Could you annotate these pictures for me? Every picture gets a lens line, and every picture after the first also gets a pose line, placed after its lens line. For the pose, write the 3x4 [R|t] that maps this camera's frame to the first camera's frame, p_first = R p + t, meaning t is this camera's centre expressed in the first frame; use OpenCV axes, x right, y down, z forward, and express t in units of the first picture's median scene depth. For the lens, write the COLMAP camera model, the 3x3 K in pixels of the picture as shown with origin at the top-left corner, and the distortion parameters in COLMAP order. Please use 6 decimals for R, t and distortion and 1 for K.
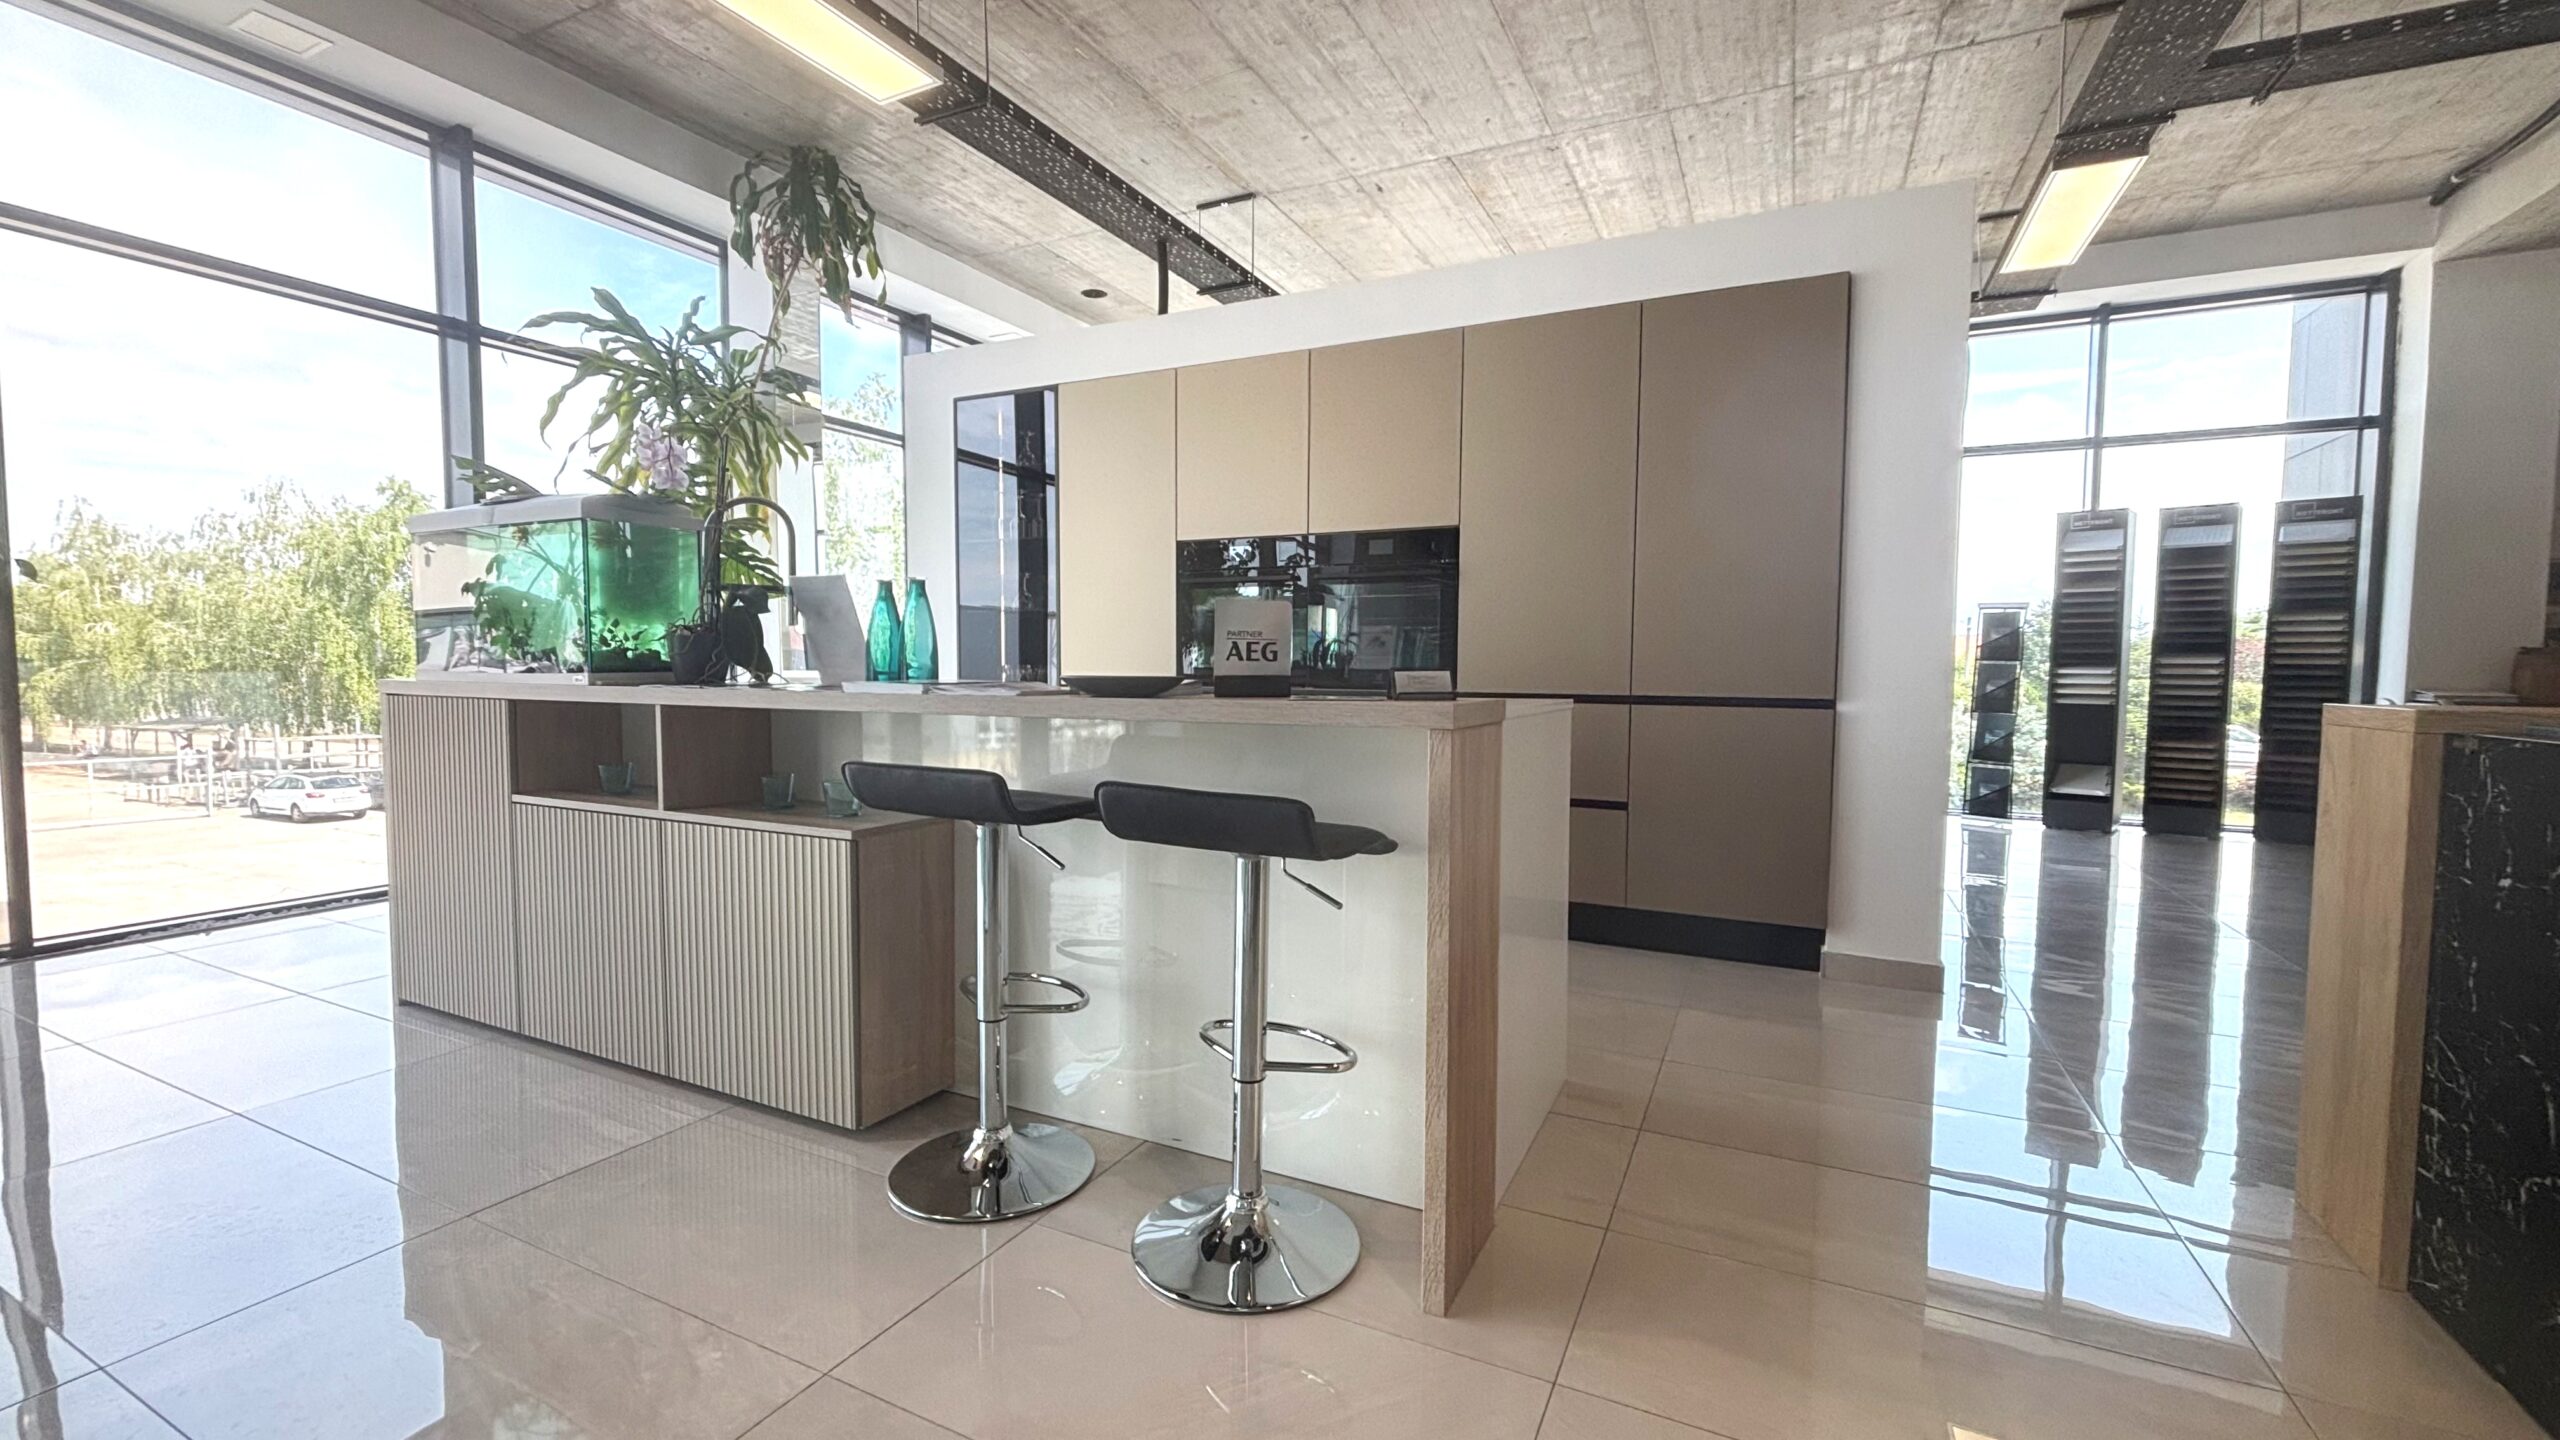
lens RADIAL K [[1031.6, 0, 1288.1], [0, 1031.6, 721.5], [0, 0, 1]] dist [-0.006319, 0.001220]
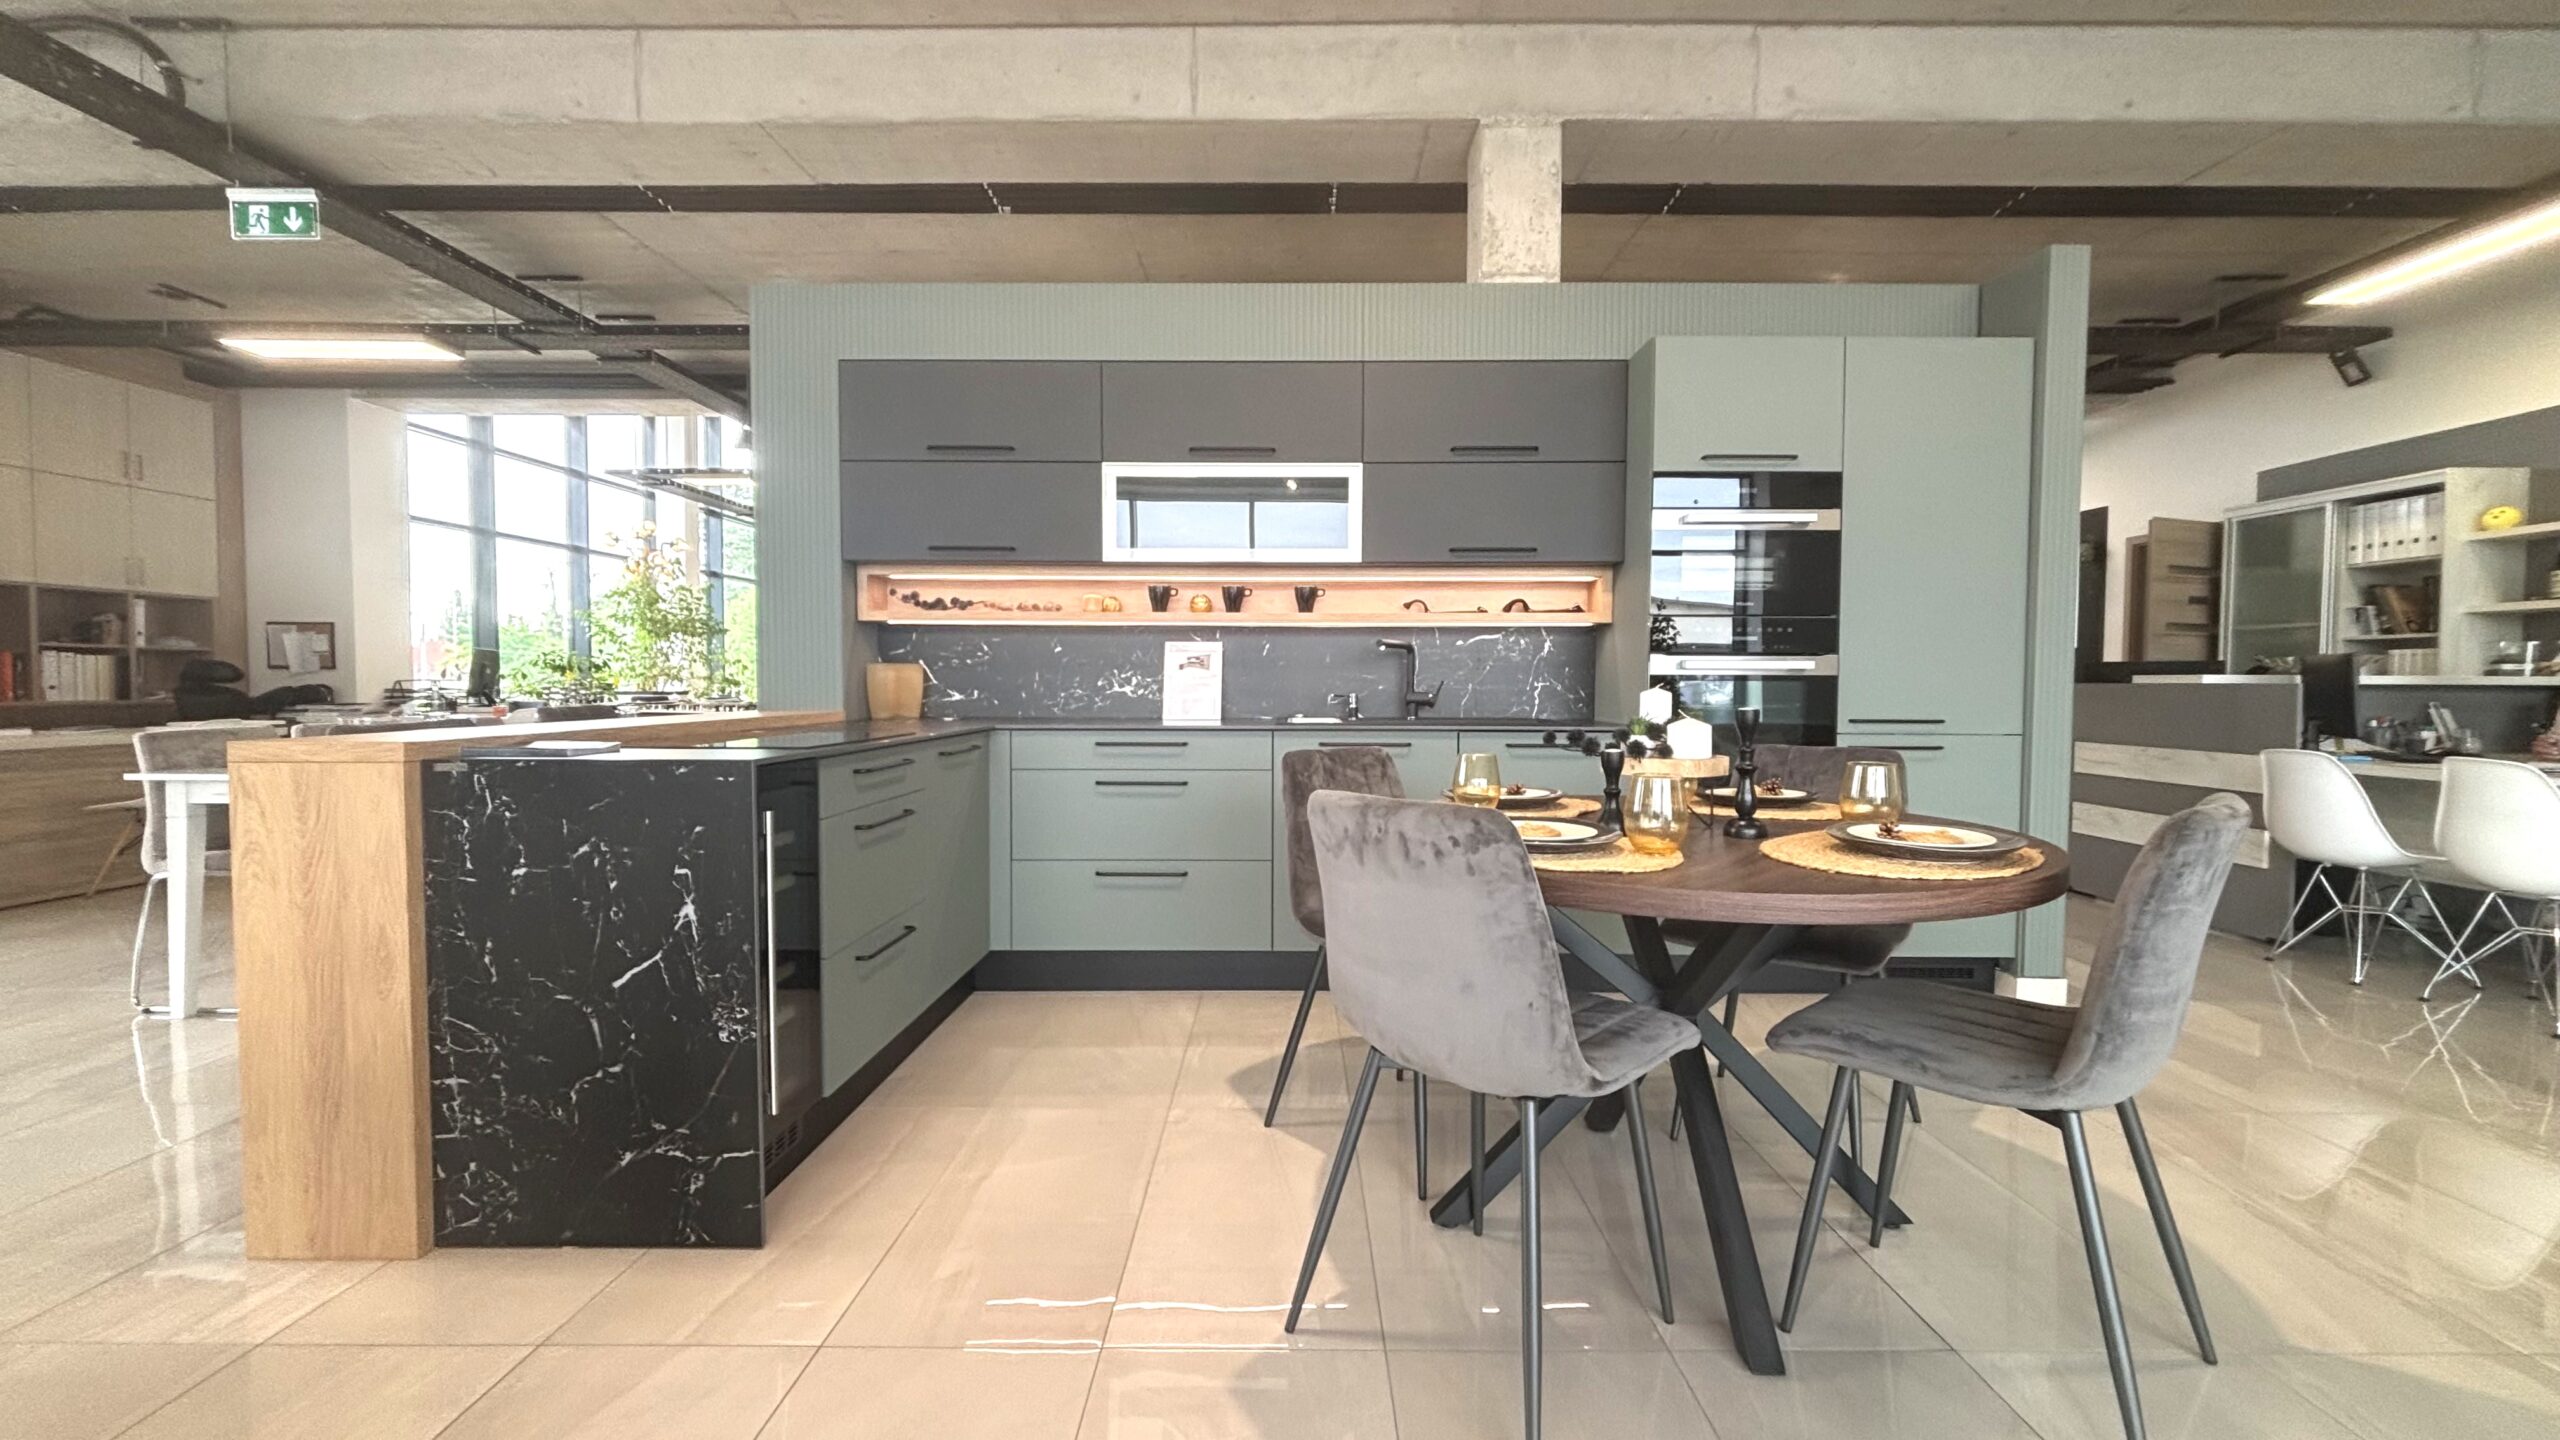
lens RADIAL K [[1031.6, 0, 1278.0], [0, 1031.6, 719.9], [0, 0, 1]] dist [-0.006319, 0.001220]
pose [[-0.431303, -0.039212, 0.901355, -0.088963], [0.044813, 0.996891, 0.064811, -0.017330], [-0.901094, 0.068345, -0.428205, 0.163830]]
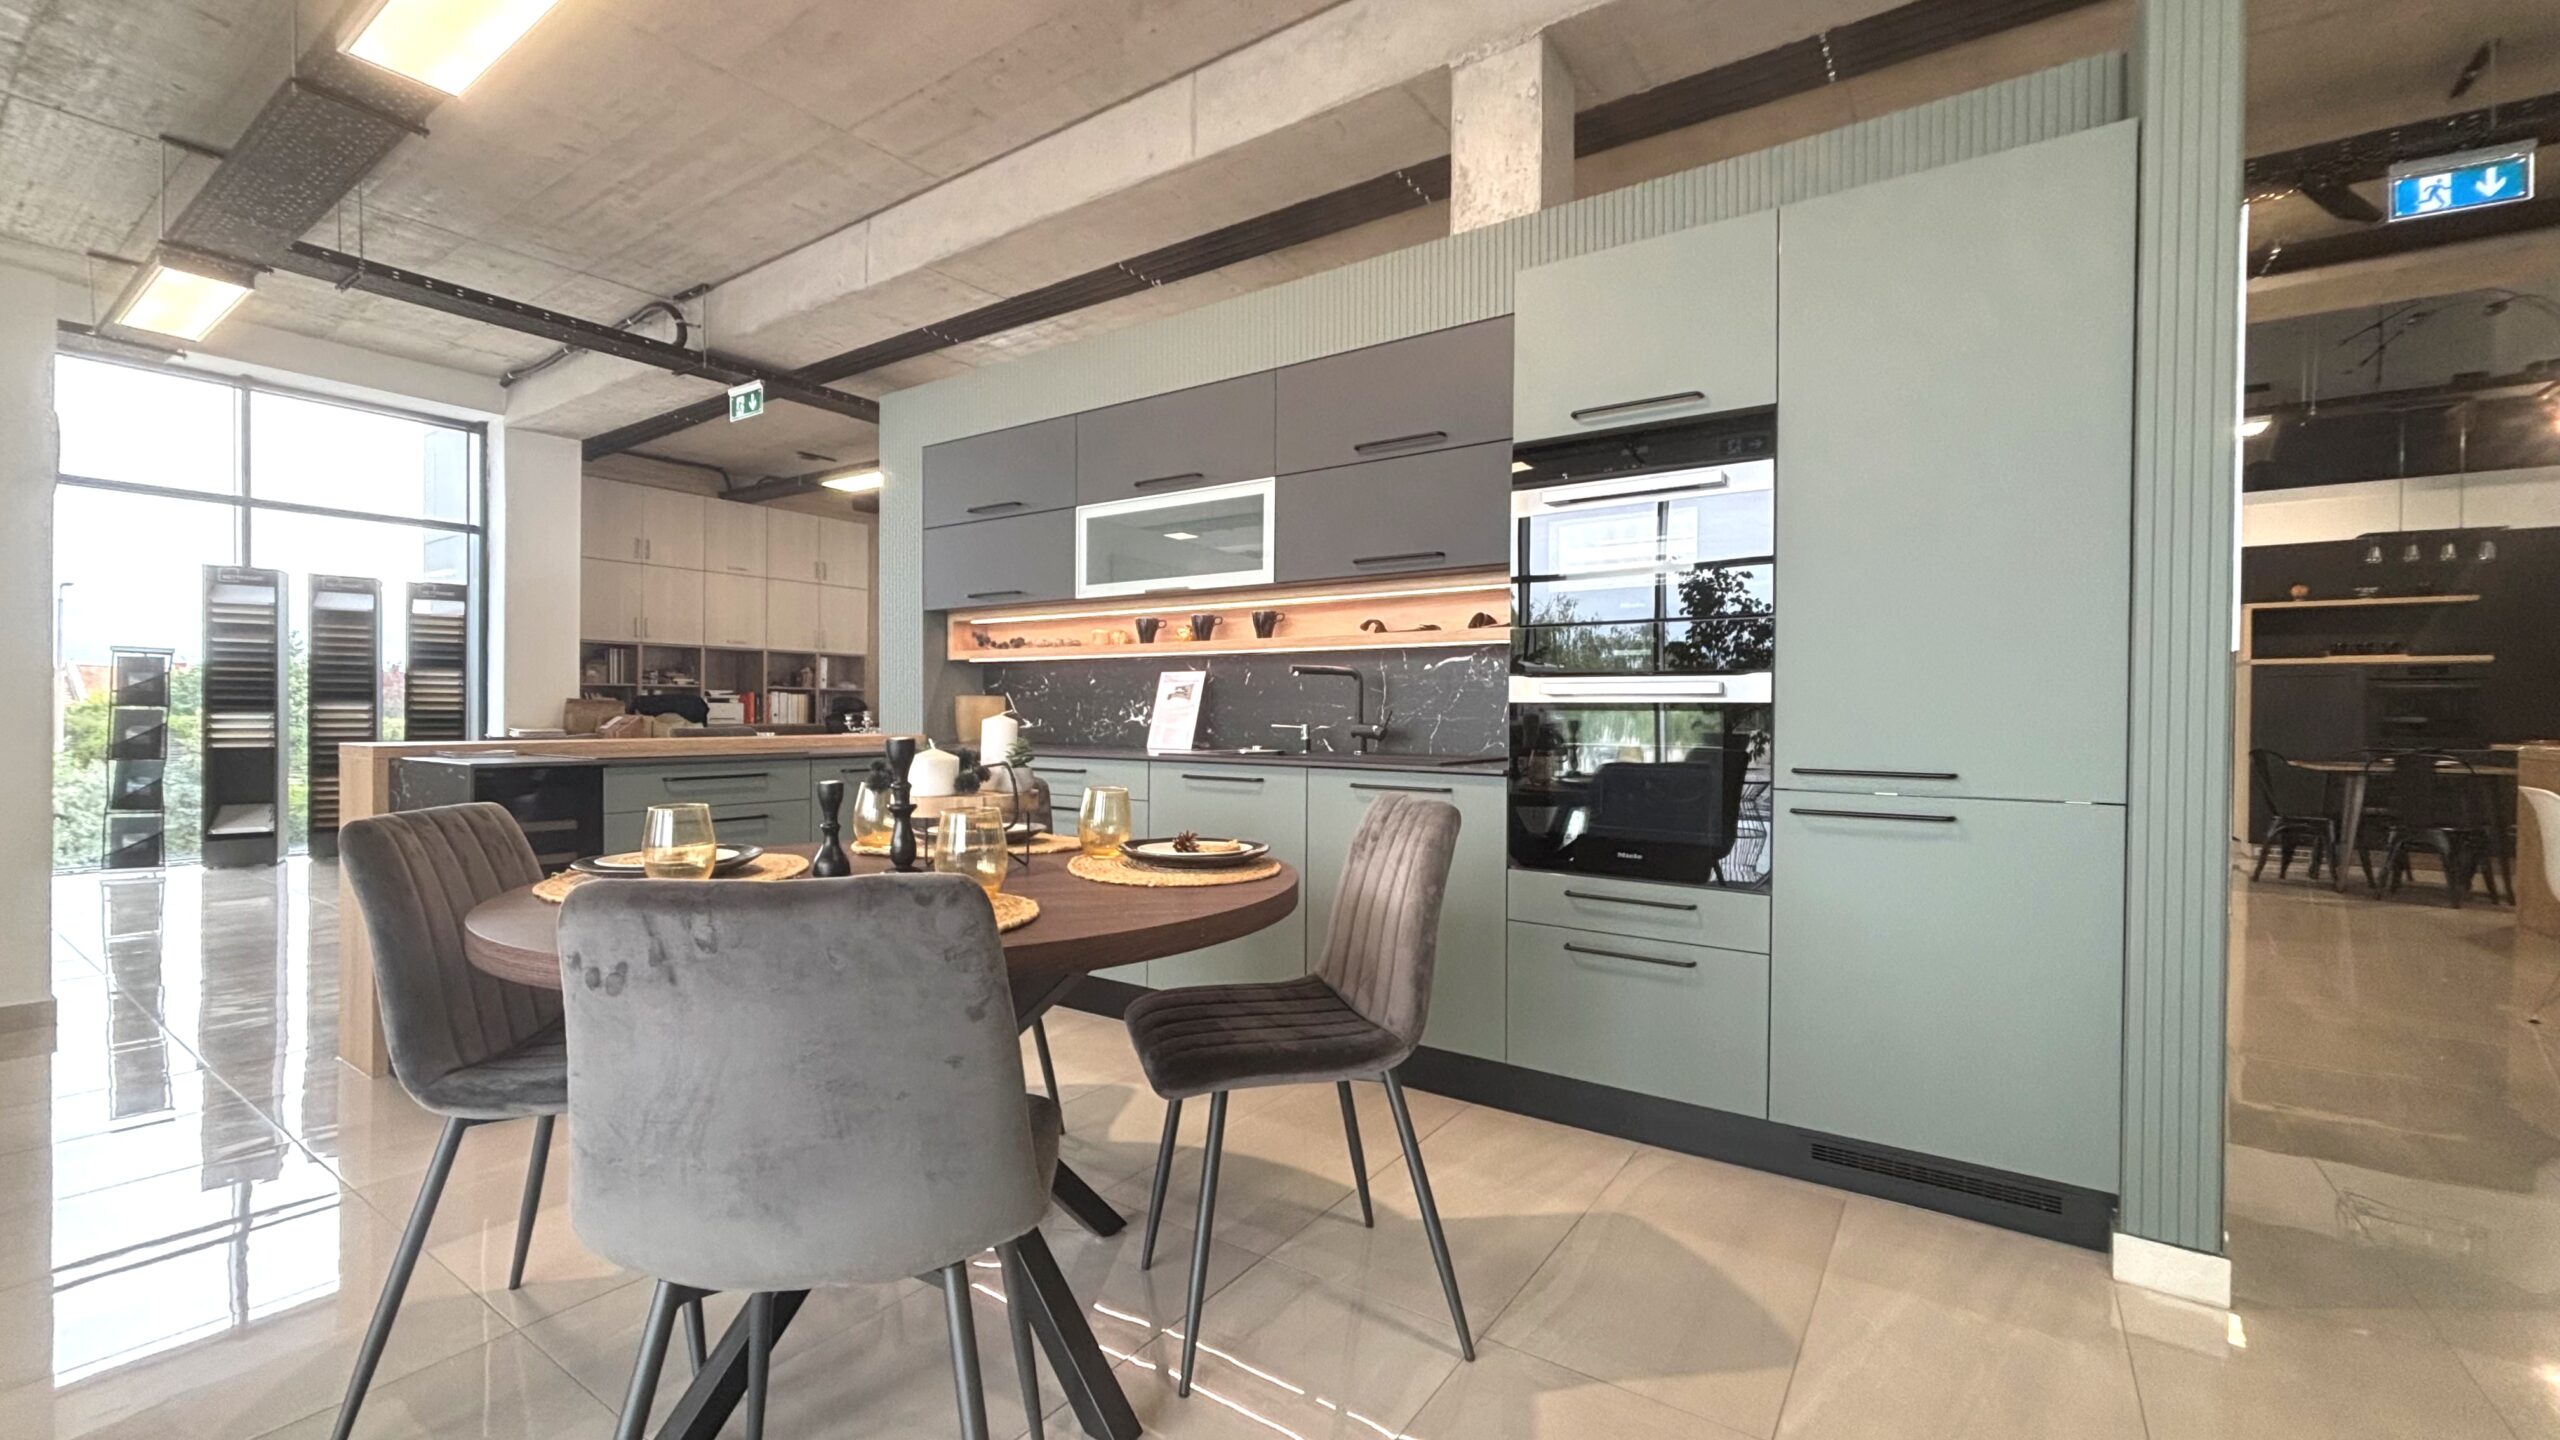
lens RADIAL K [[1031.6, 0, 1287.9], [0, 1031.6, 723.6], [0, 0, 1]] dist [-0.006319, 0.001220]
pose [[0.147947, -0.014833, 0.988884, -0.119194], [0.050093, 0.998716, 0.007486, 0.004923], [-0.987726, 0.048429, 0.148500, -0.234468]]
